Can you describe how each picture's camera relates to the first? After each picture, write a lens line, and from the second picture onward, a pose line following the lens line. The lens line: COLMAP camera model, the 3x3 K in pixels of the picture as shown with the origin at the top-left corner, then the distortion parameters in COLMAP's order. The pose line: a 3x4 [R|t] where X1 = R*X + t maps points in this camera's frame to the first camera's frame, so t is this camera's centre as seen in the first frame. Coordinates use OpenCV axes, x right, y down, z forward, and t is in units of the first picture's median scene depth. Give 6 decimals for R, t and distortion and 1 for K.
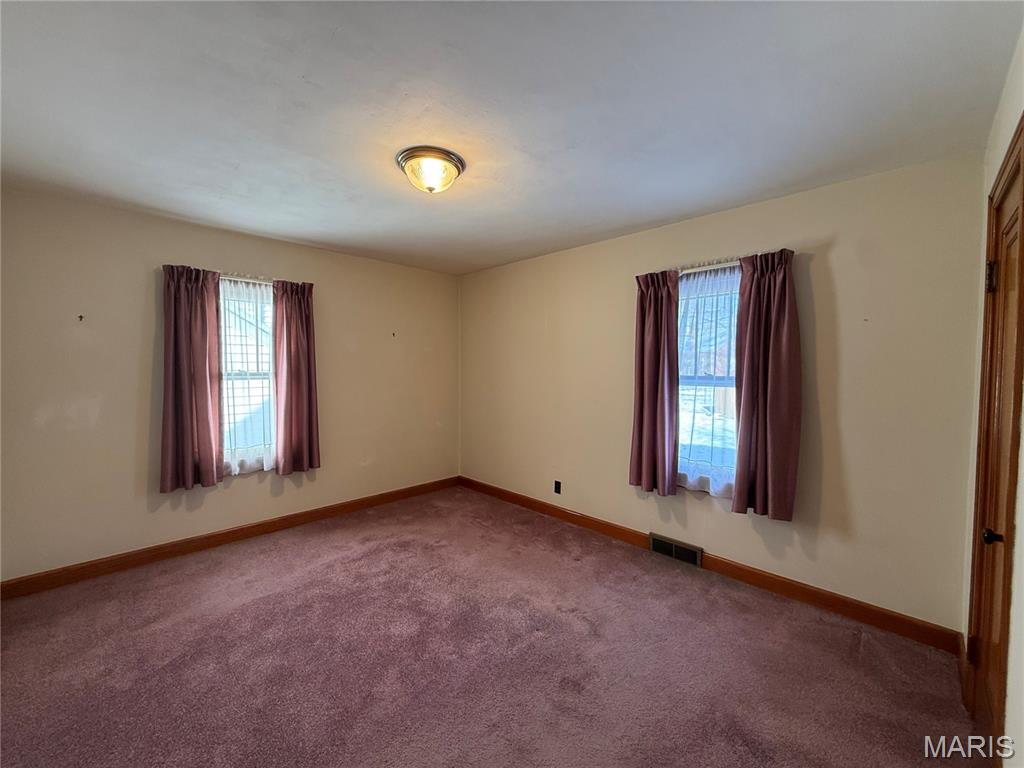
lens RADIAL K [[406.6, 0, 509.0], [0, 406.6, 383.2], [0, 0, 1]] dist [-0.000129, 0.000007]
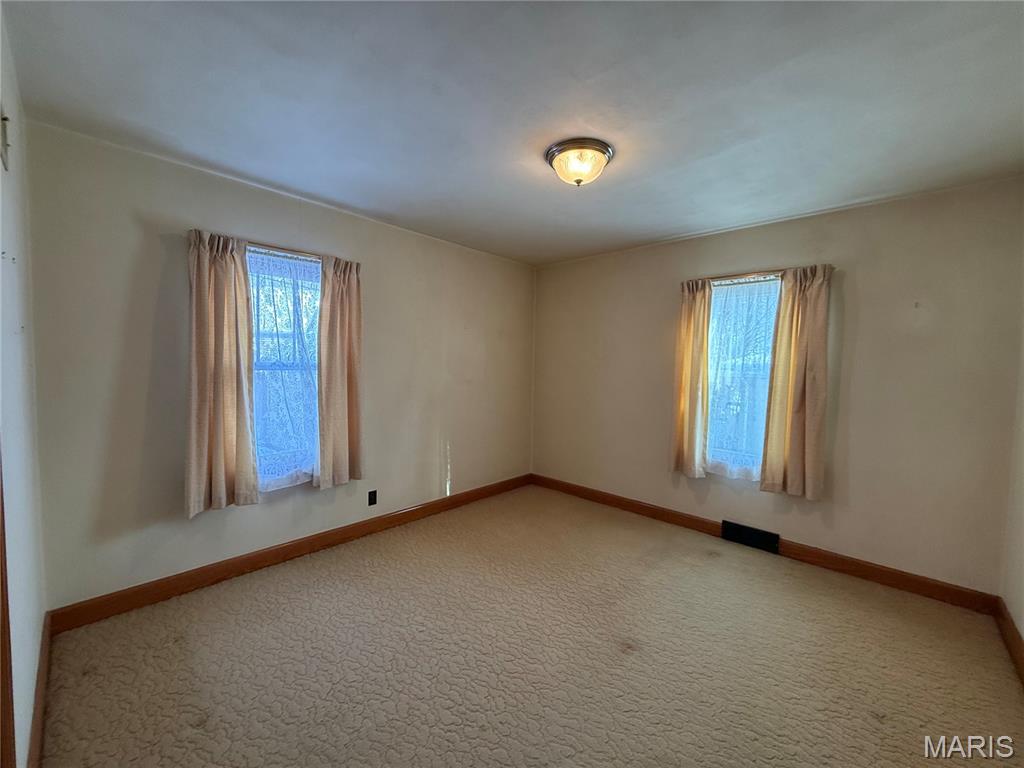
lens RADIAL K [[406.6, 0, 509.0], [0, 406.6, 383.2], [0, 0, 1]] dist [-0.000129, 0.000007]
pose [[0.972231, 0.008077, 0.233882, -0.423412], [-0.011332, 0.999857, 0.012577, -0.001987], [-0.233747, -0.014878, 0.972184, 0.087651]]
